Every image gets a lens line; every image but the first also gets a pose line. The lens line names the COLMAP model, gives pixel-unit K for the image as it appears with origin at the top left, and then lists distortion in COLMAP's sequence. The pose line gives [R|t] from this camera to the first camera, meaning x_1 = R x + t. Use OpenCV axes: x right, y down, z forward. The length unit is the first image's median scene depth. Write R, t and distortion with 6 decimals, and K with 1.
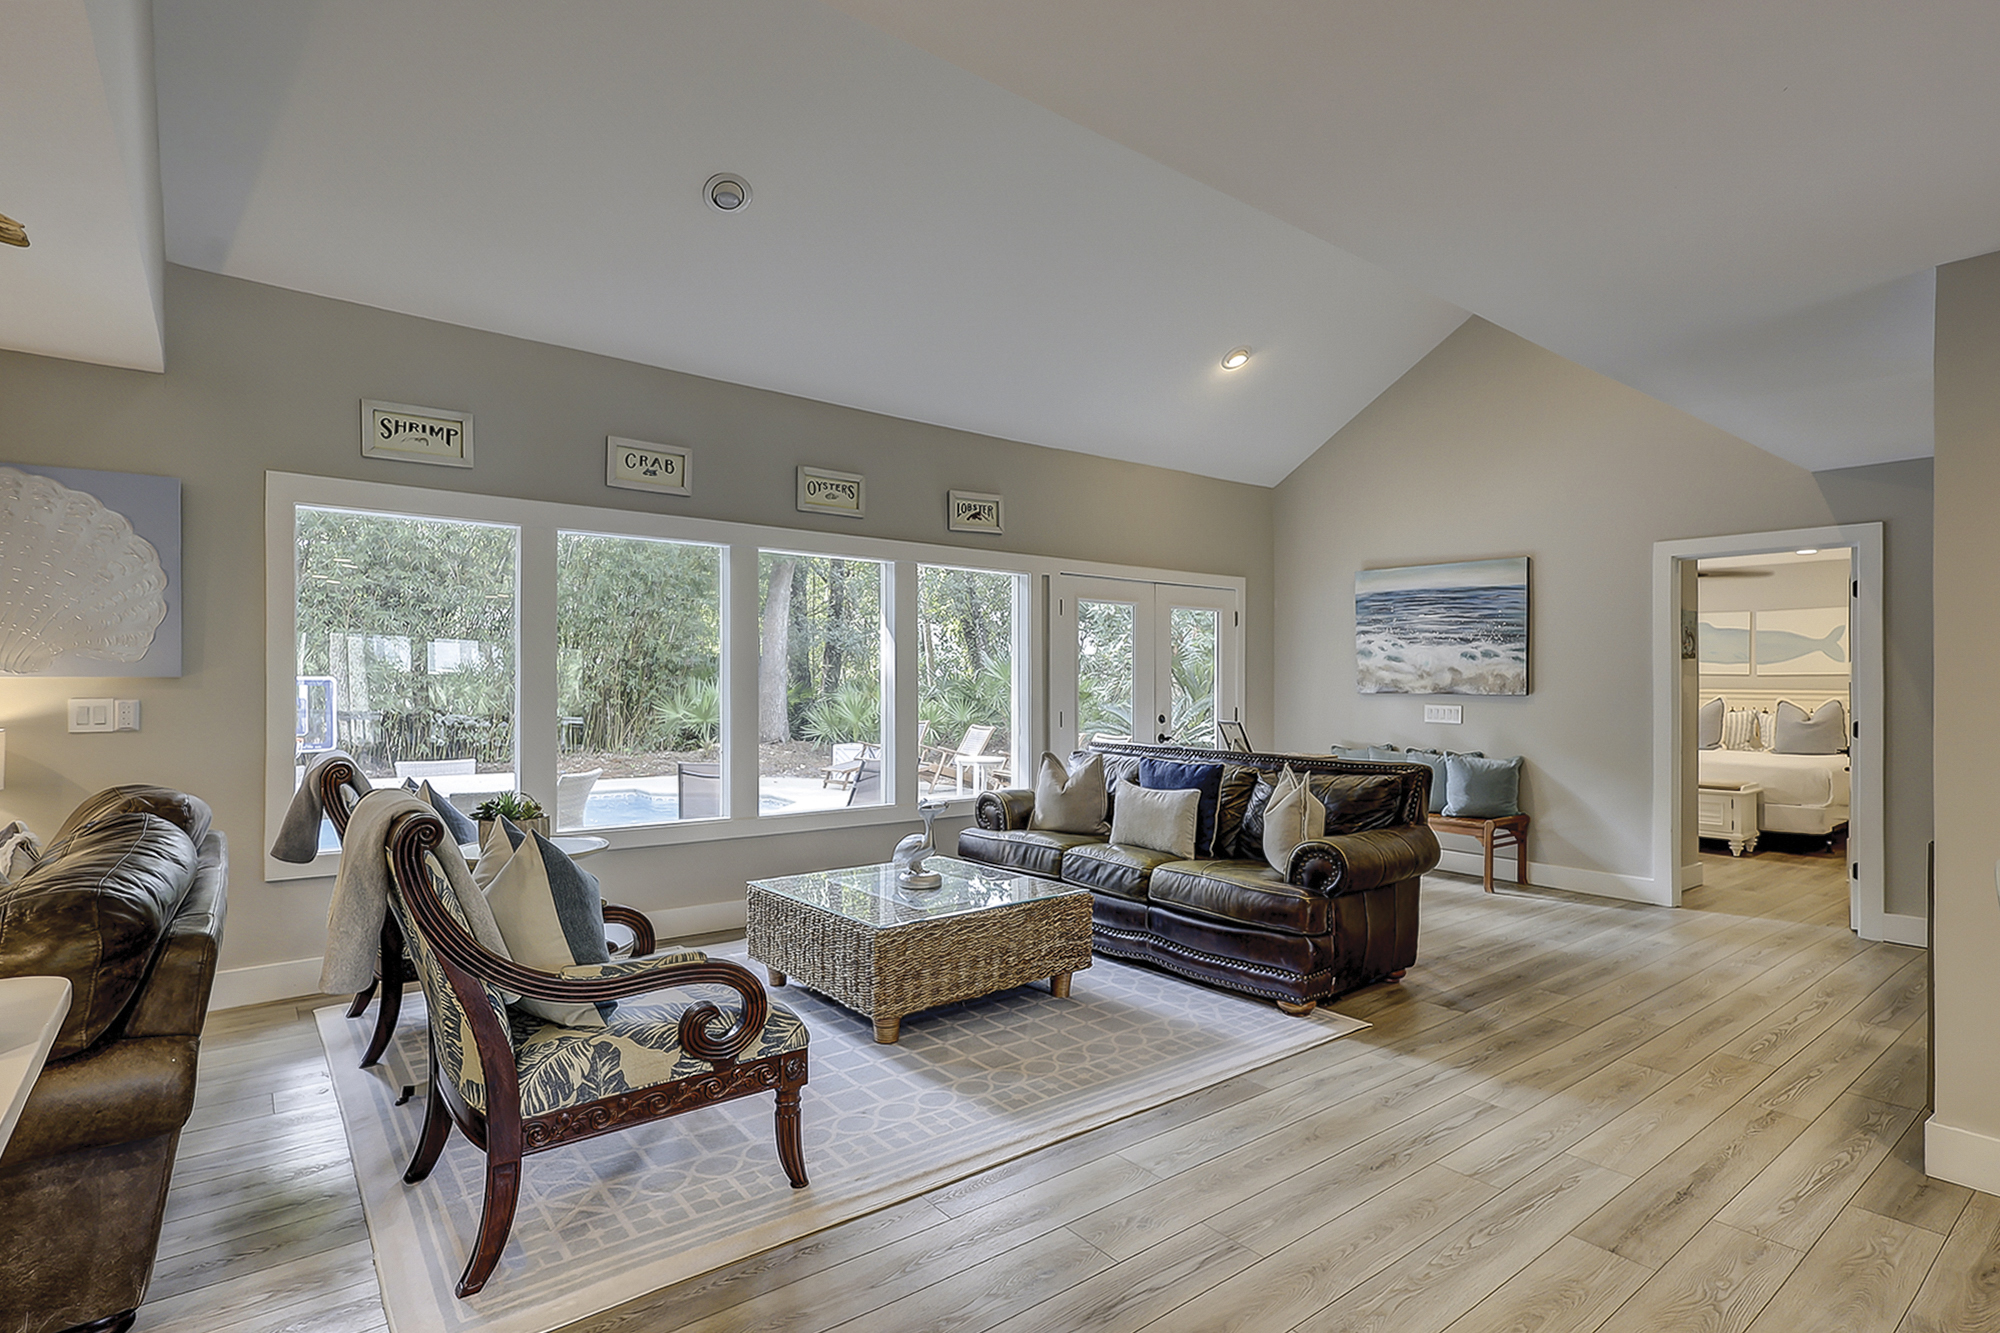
lens RADIAL K [[981.3, 0, 981.0], [0, 981.3, 660.0], [0, 0, 1]] dist [-0.007924, 0.000538]
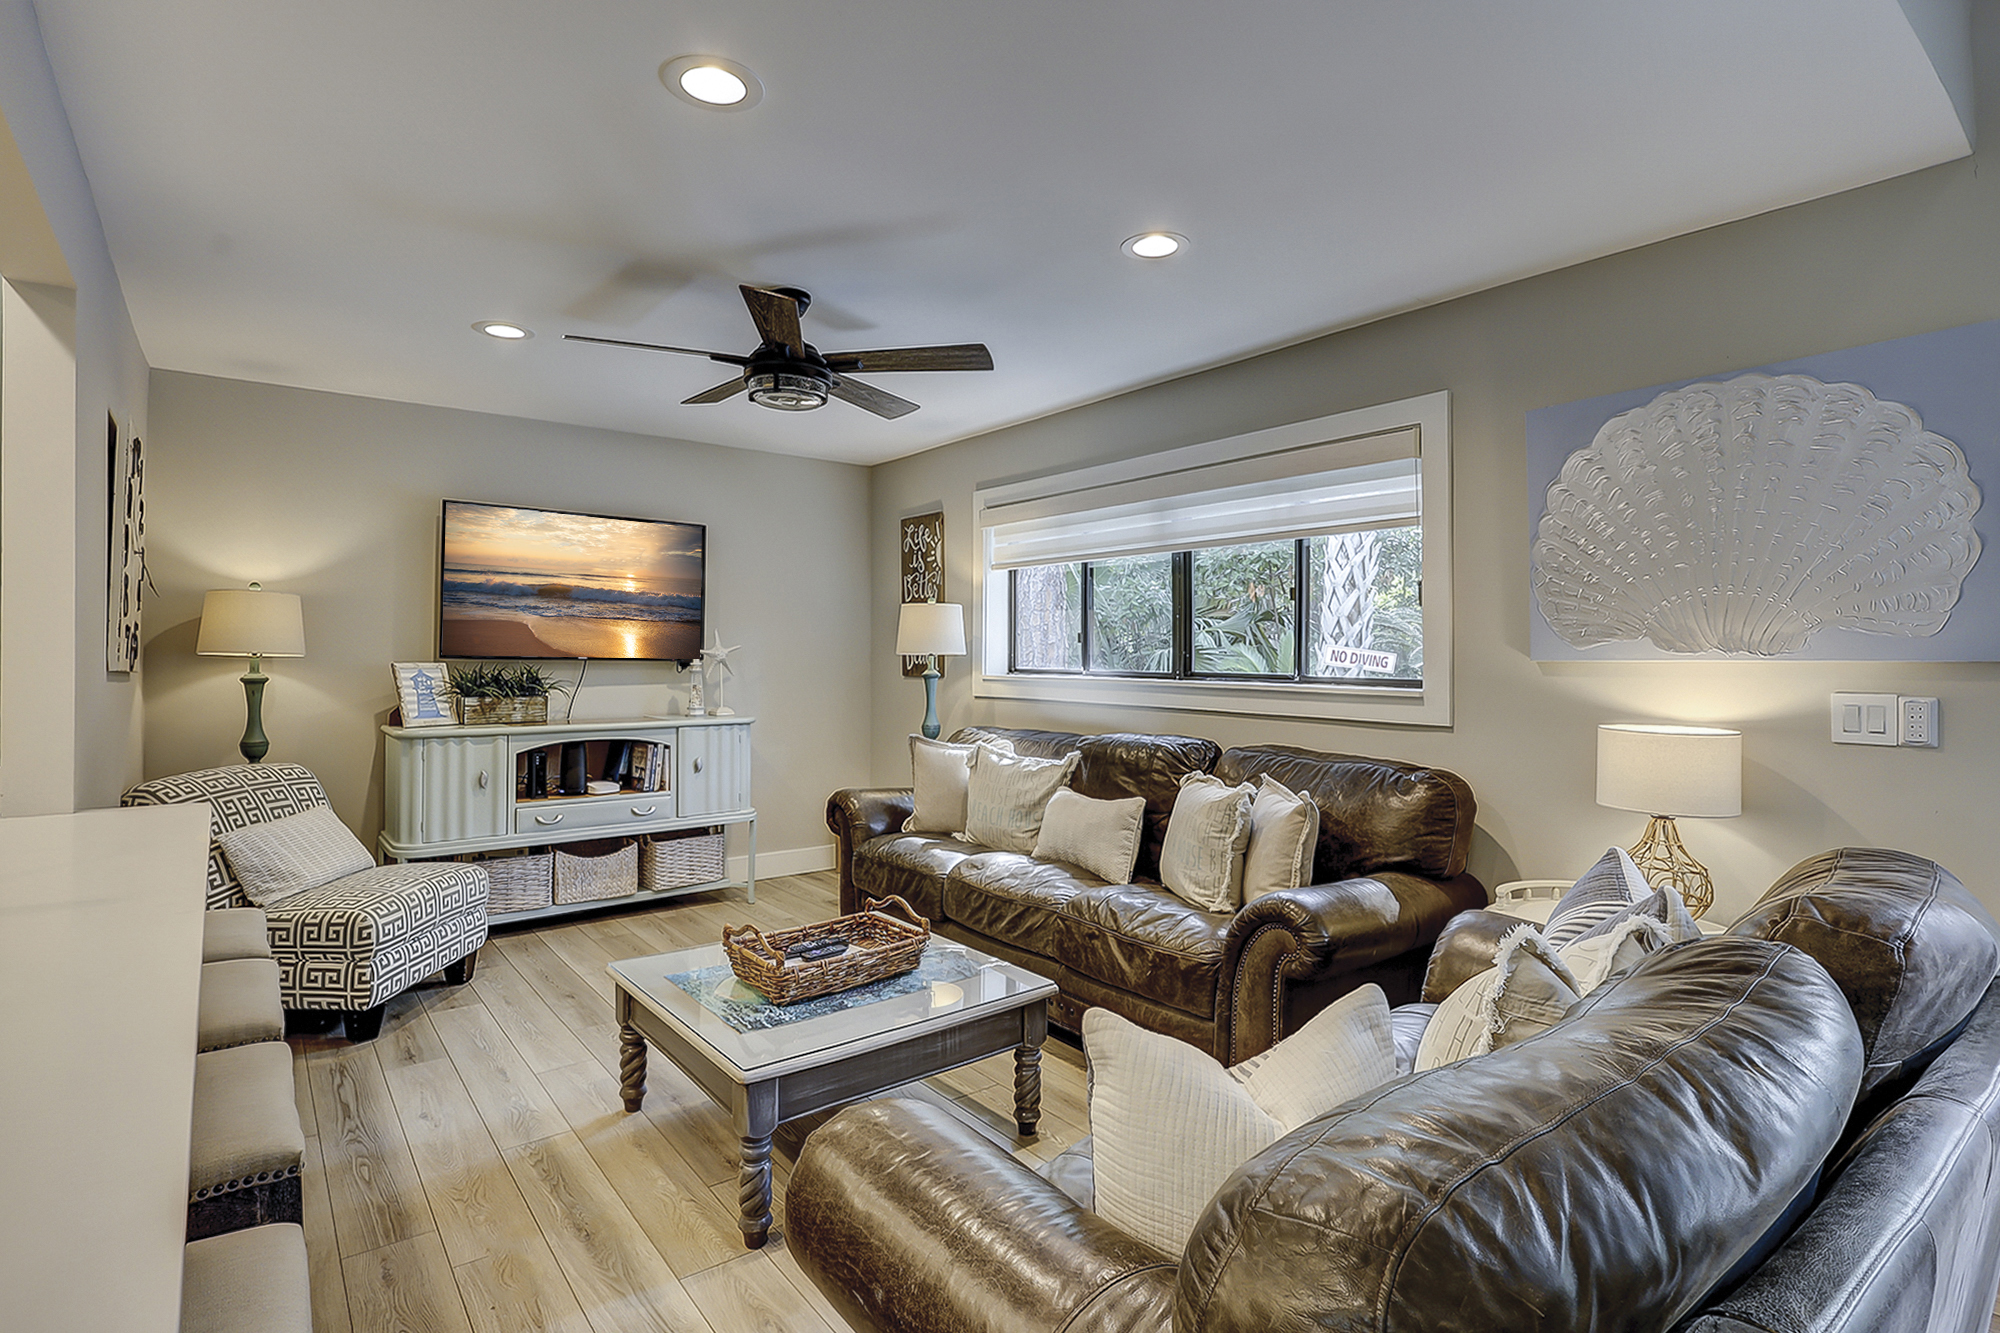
lens RADIAL K [[981.3, 0, 993.6], [0, 981.3, 670.2], [0, 0, 1]] dist [-0.007924, 0.000538]
pose [[0.011262, 0.011930, -0.999865, -0.223943], [0.015857, 0.999801, 0.012108, 0.005731], [0.999811, -0.015991, 0.011071, 0.351892]]
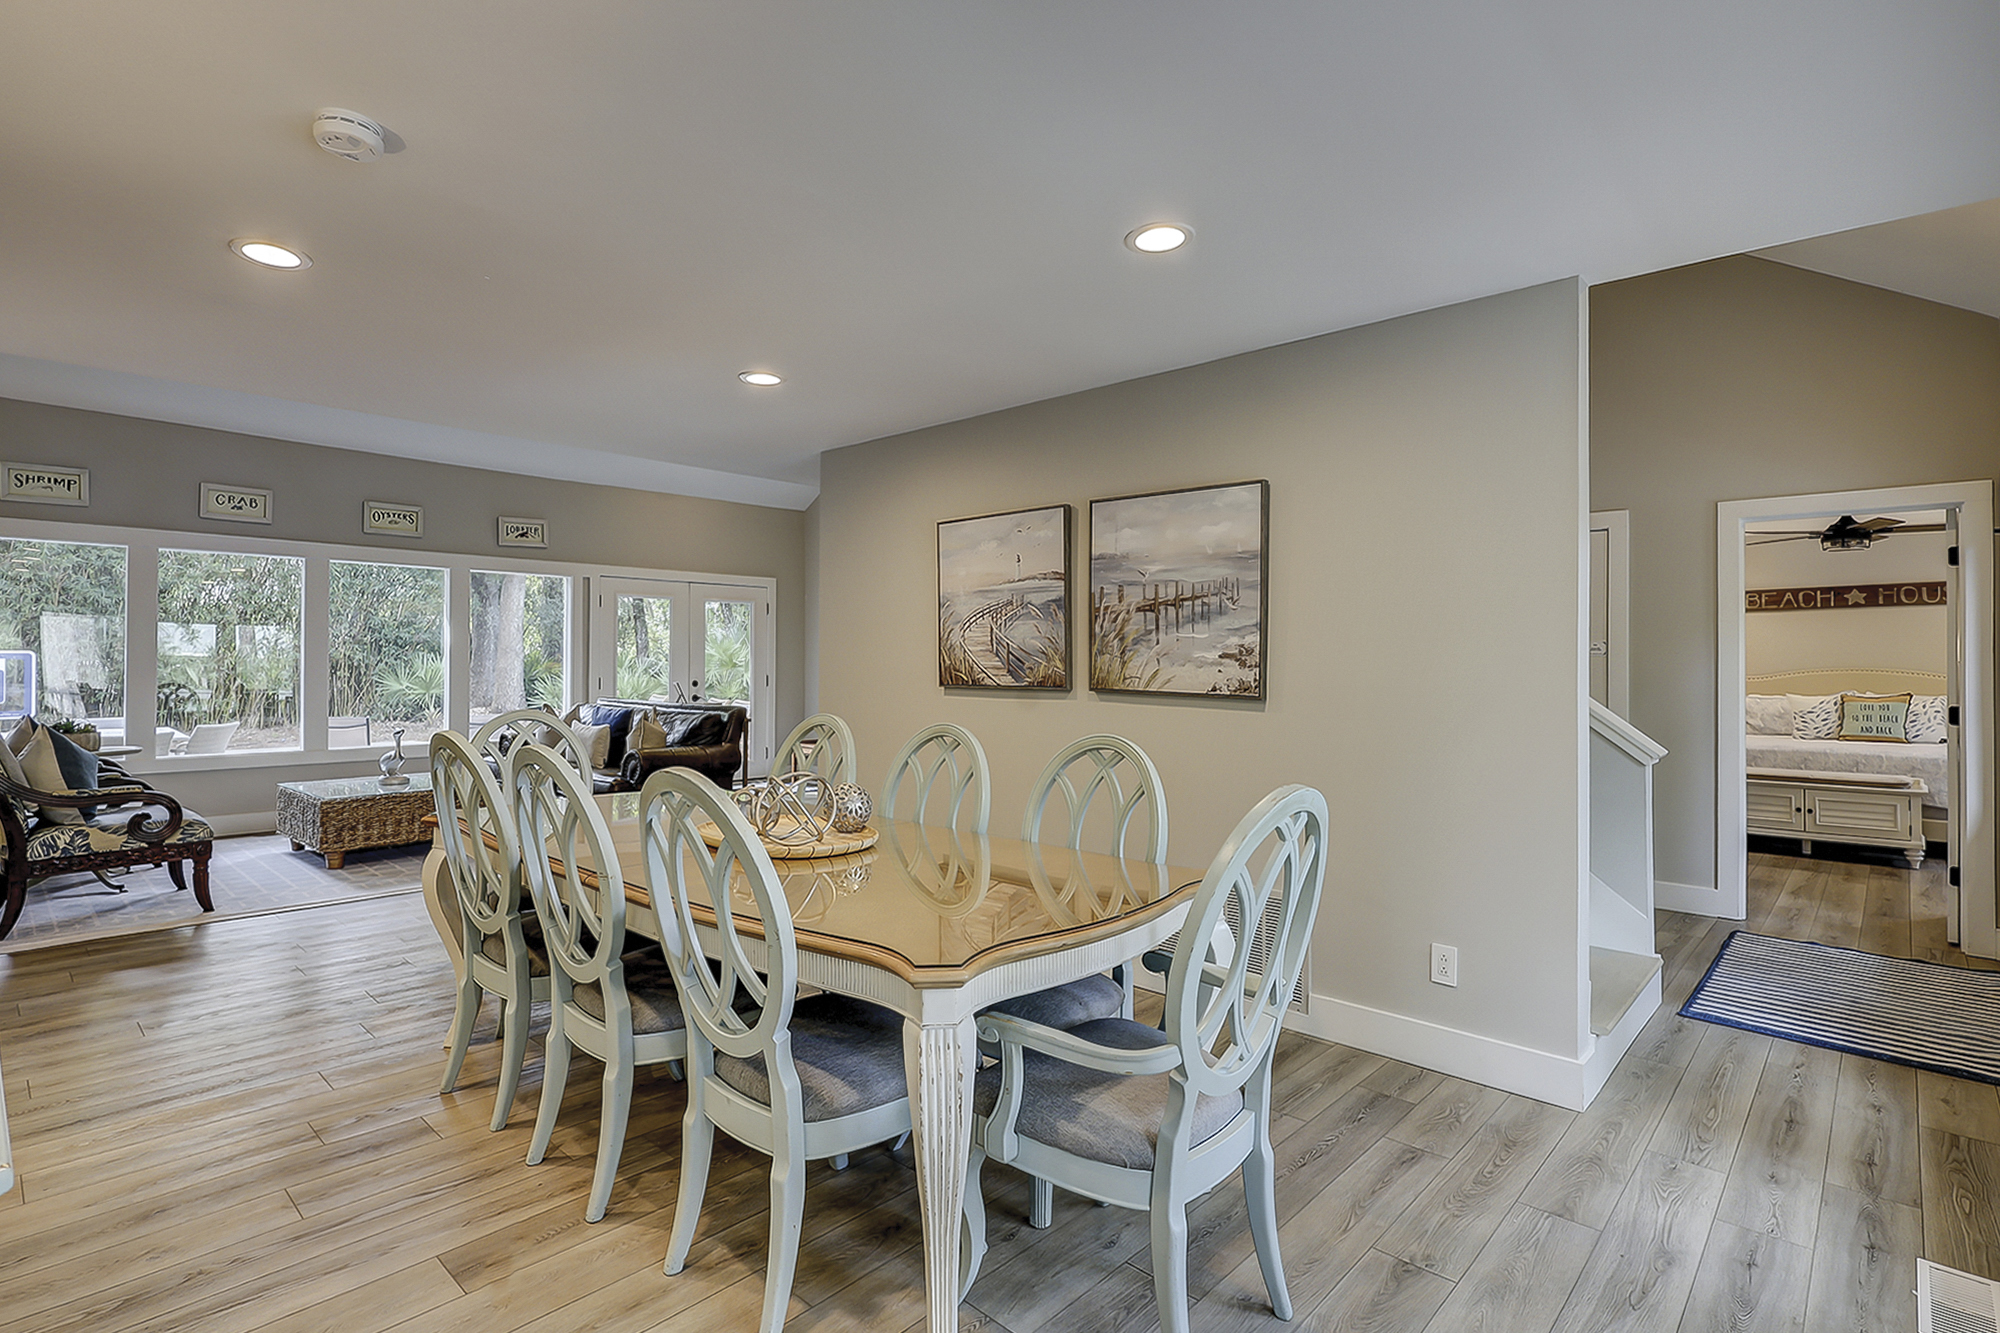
lens RADIAL K [[981.3, 0, 955.8], [0, 981.3, 642.8], [0, 0, 1]] dist [-0.007924, 0.000538]
pose [[0.990231, 0.006654, 0.139280, 0.581629], [-0.007511, 0.999956, 0.005632, -0.010799], [-0.139236, -0.006623, 0.990237, -0.646183]]
